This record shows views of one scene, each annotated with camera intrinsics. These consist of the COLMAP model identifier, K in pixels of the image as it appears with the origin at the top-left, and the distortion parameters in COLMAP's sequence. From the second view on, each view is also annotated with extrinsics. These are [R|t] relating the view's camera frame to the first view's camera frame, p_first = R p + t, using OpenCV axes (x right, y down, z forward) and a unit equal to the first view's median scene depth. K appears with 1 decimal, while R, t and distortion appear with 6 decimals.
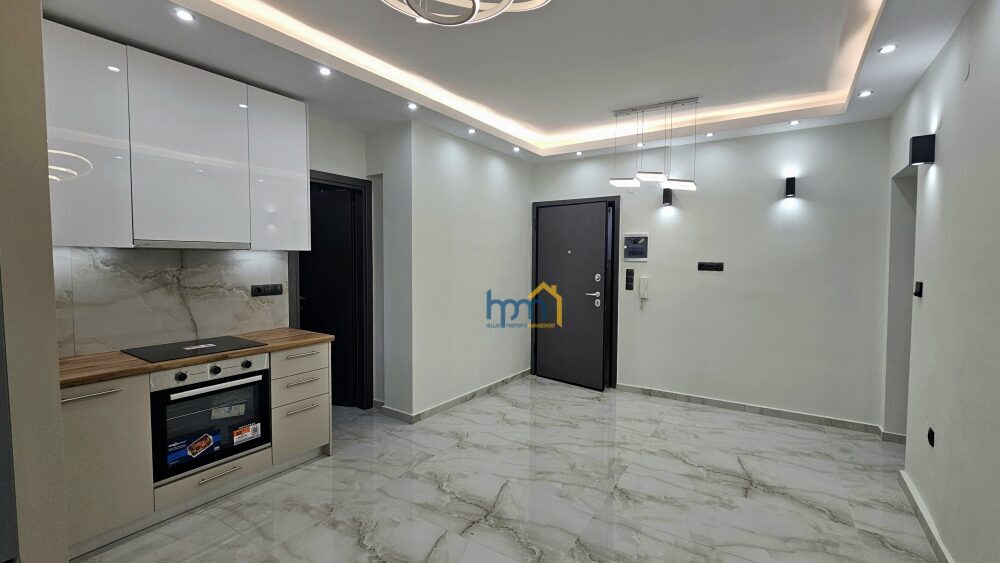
lens RADIAL K [[429.8, 0, 499.9], [0, 429.8, 279.8], [0, 0, 1]] dist [-0.001022, -0.000314]
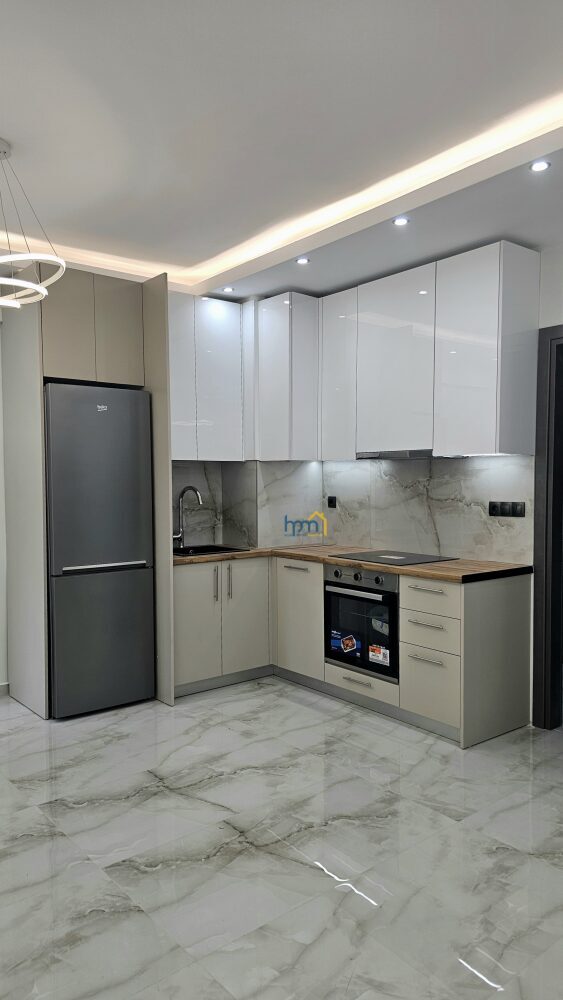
lens RADIAL K [[694.4, 0, 286.3], [0, 694.4, 508.9], [0, 0, 1]] dist [0.087071, -0.092246]
pose [[-0.299318, 0.036749, -0.953445, 0.782034], [-0.045293, 0.997584, 0.052670, -0.024786], [0.953078, 0.058950, -0.296931, 1.075078]]
